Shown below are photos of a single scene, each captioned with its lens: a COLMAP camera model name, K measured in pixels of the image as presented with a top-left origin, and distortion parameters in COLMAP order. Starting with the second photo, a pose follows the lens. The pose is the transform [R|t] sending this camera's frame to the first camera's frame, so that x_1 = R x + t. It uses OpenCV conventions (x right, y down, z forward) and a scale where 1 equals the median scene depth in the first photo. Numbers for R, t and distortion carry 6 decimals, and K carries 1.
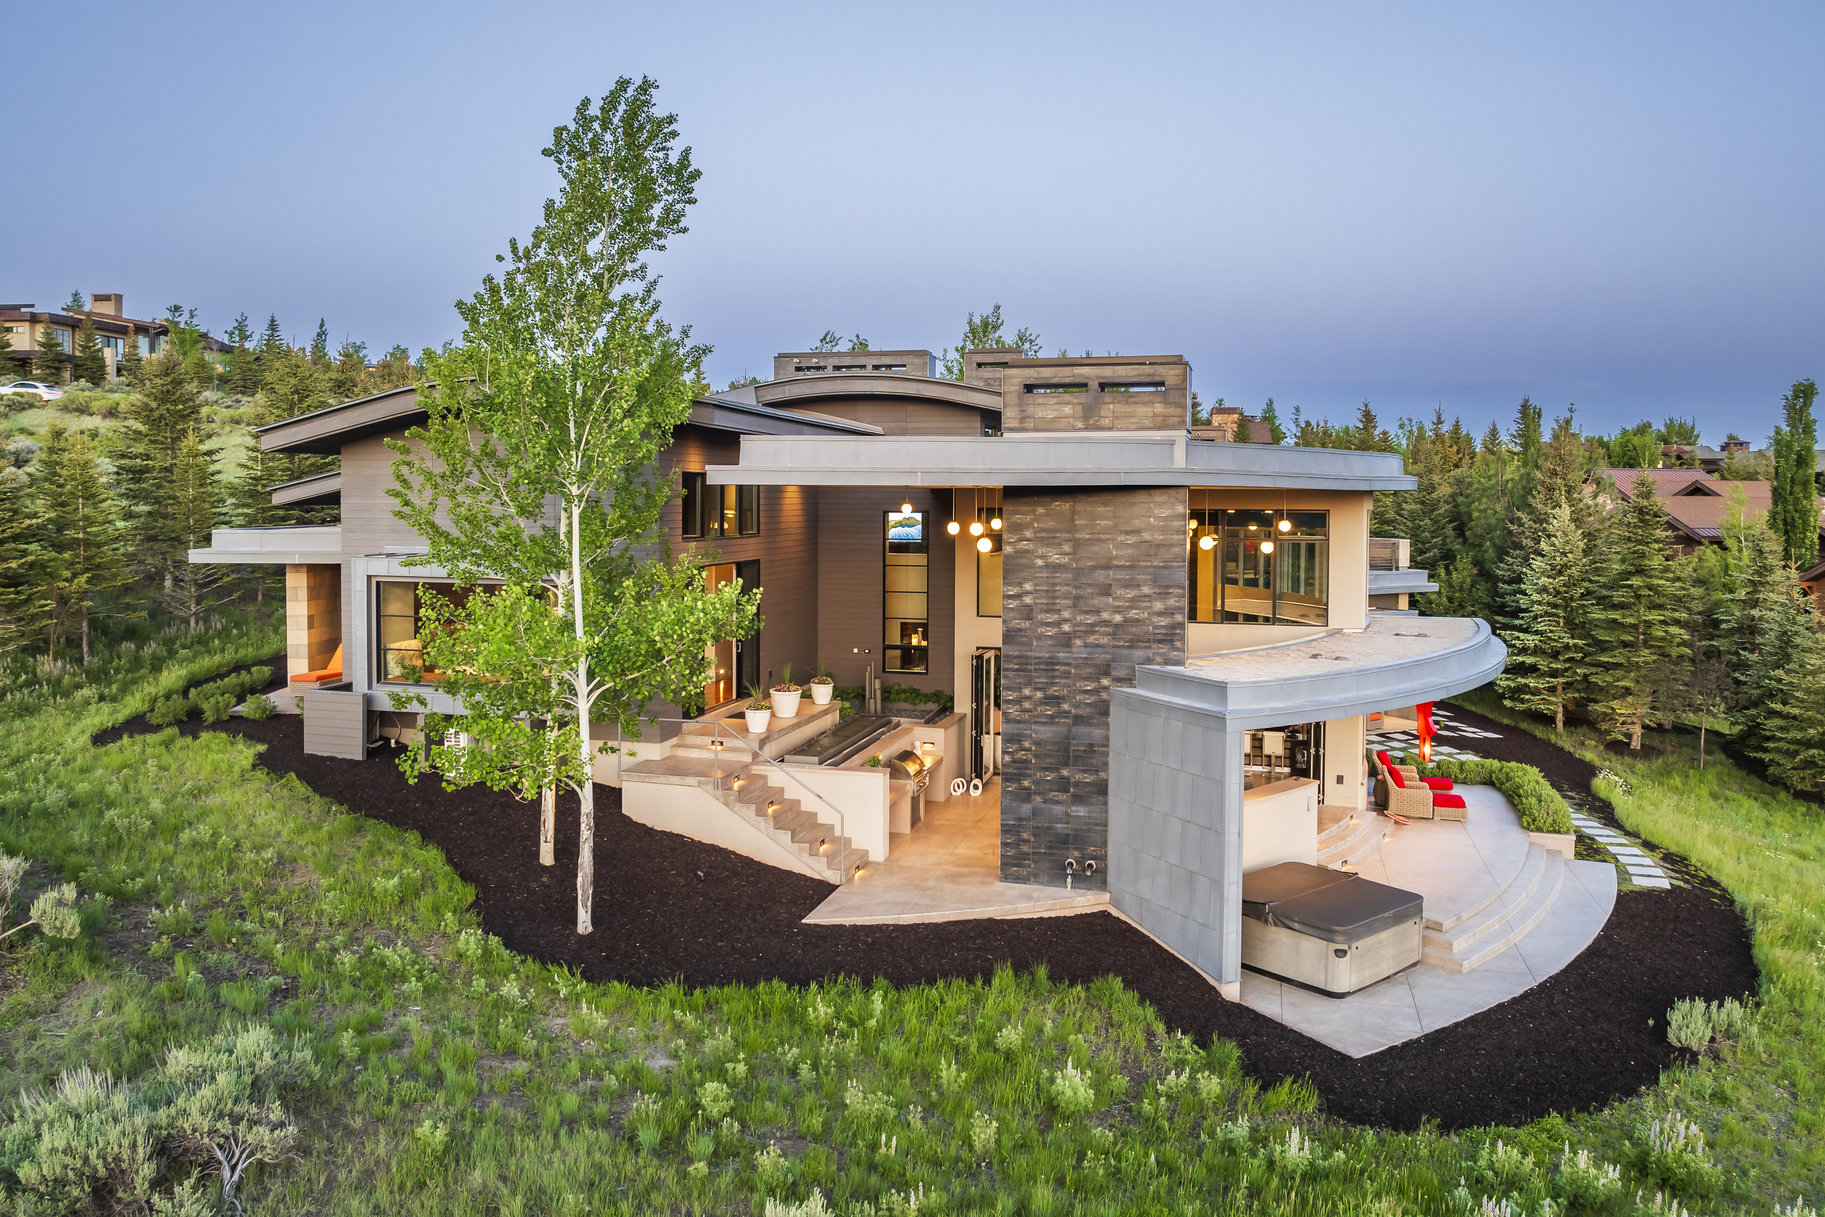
lens RADIAL K [[1263.5, 0, 911.9], [0, 1263.5, 575.0], [0, 0, 1]] dist [-0.032974, -0.002457]
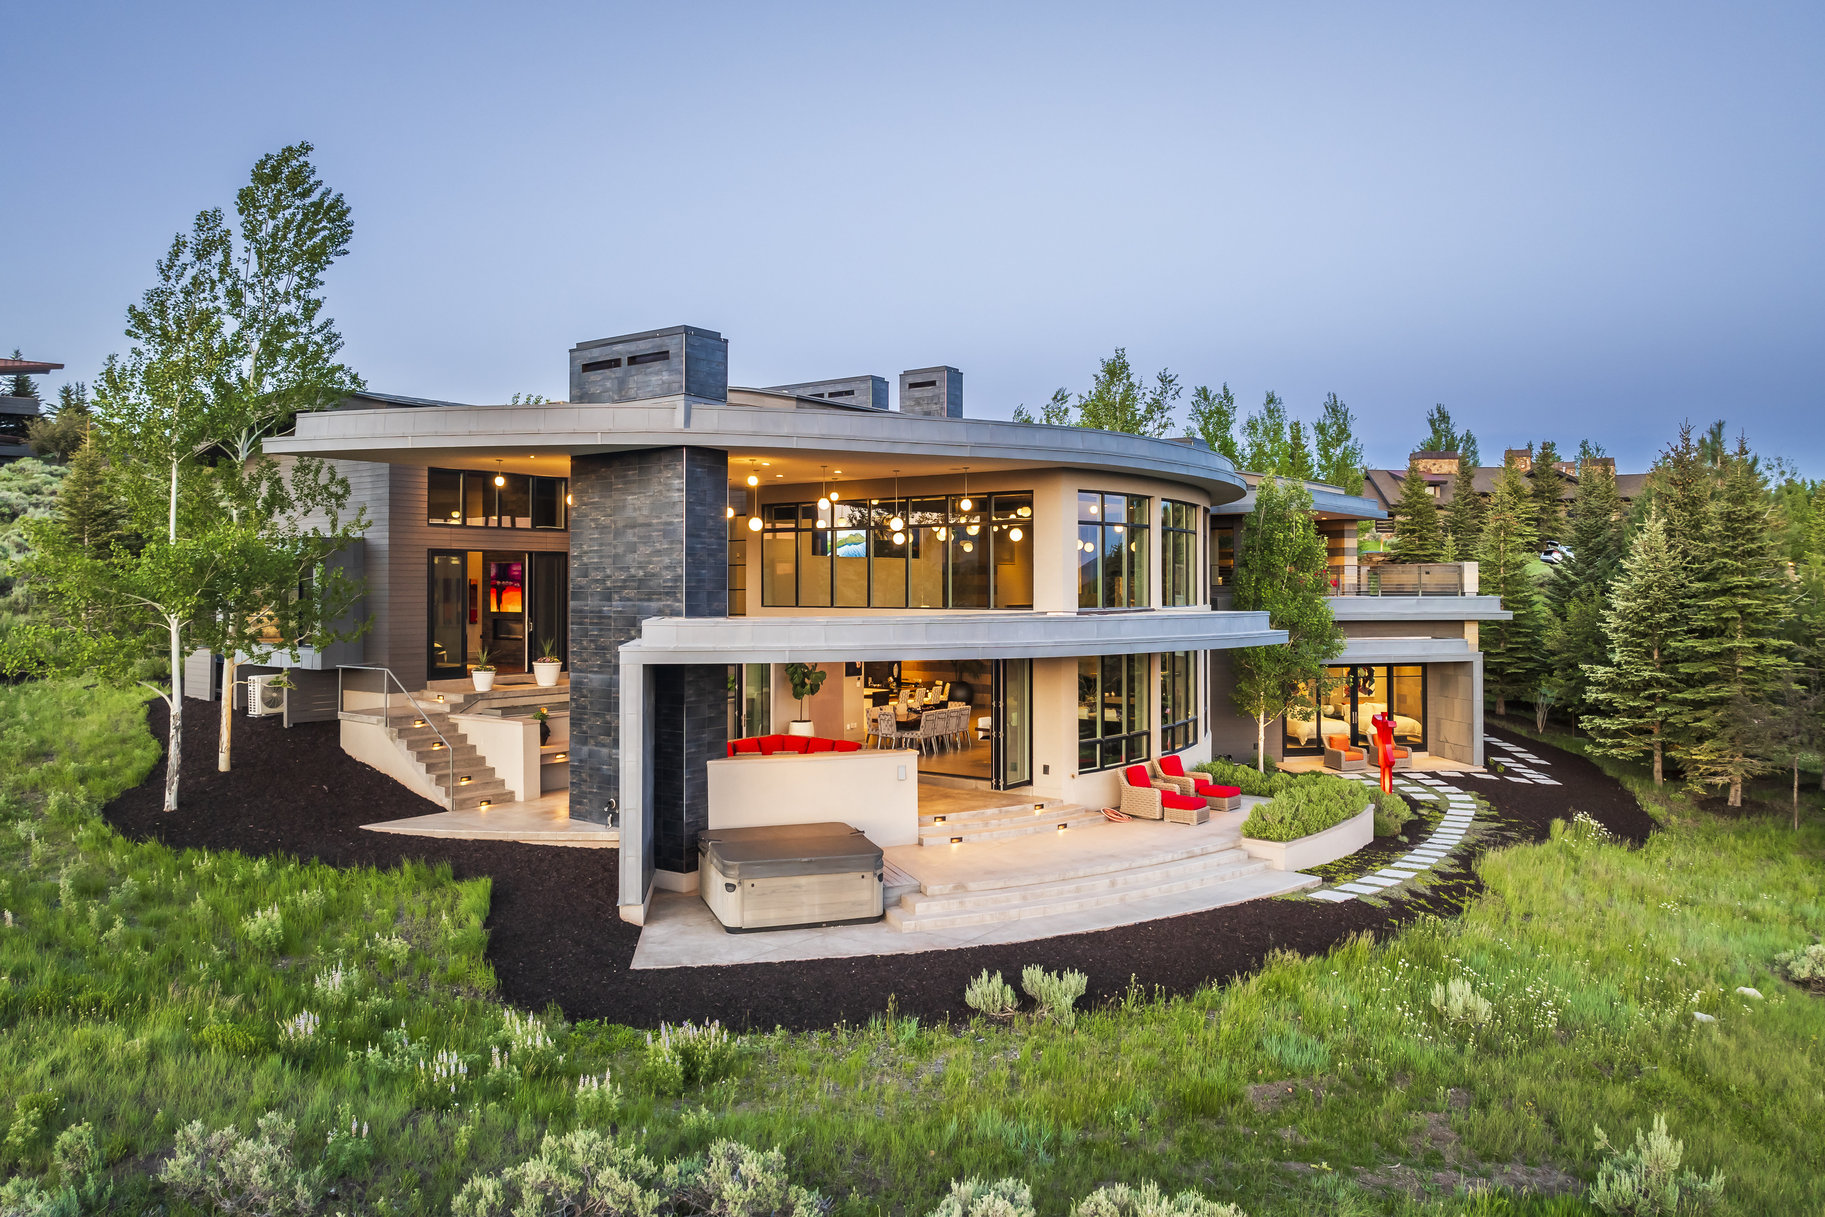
lens RADIAL K [[1245.6, 0, 912.5], [0, 1245.6, 608.5], [0, 0, 1]] dist [-0.045896, -0.001568]
pose [[0.933385, 0.000771, -0.358876, 0.754728], [-0.015428, 0.999159, -0.037980, 0.100166], [0.358545, 0.040986, 0.932612, 0.095654]]
